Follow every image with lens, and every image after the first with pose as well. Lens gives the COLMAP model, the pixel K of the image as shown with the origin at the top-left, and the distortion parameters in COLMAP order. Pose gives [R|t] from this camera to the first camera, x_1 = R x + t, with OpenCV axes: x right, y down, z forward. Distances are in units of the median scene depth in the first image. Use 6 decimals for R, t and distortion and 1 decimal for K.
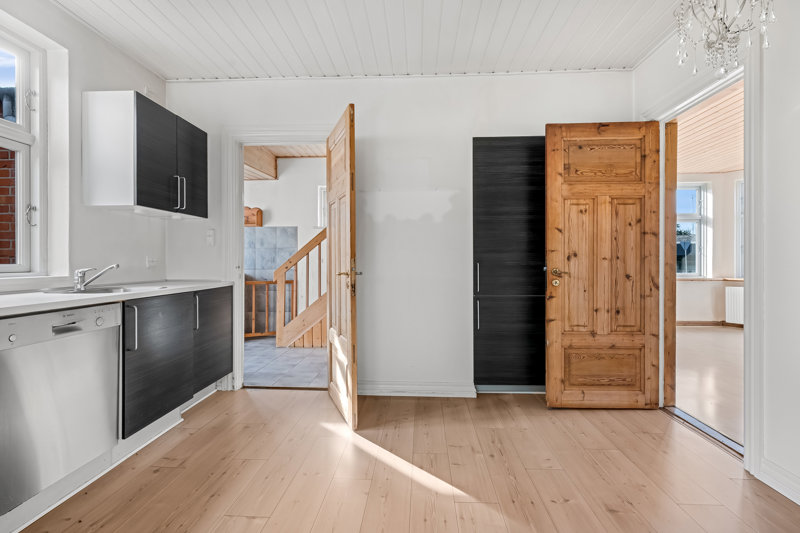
lens RADIAL K [[388.7, 0, 400.2], [0, 388.7, 262.6], [0, 0, 1]] dist [-0.000211, 0.000222]
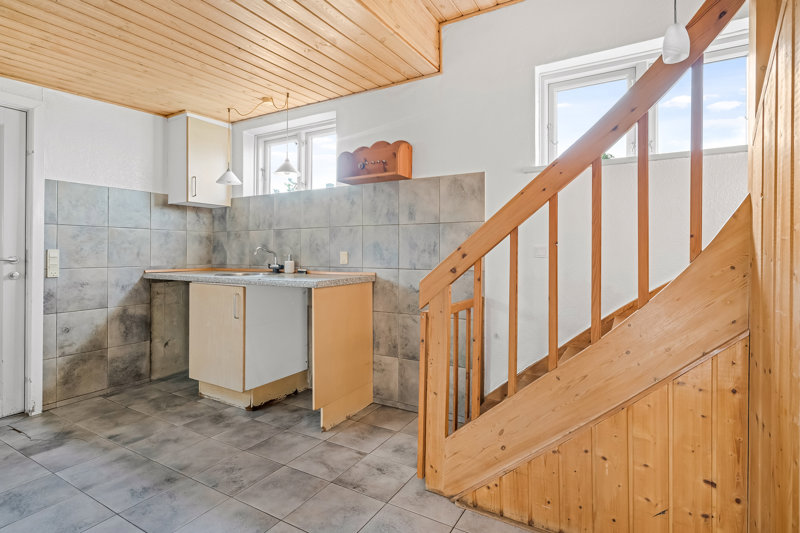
lens RADIAL K [[397.6, 0, 401.1], [0, 397.6, 252.8], [0, 0, 1]] dist [0.000159, 0.000094]
pose [[0.889394, 0.003756, -0.457126, -0.147495], [-0.002123, 0.999989, 0.004086, -0.004476], [0.457137, -0.002664, 0.889392, 0.572666]]
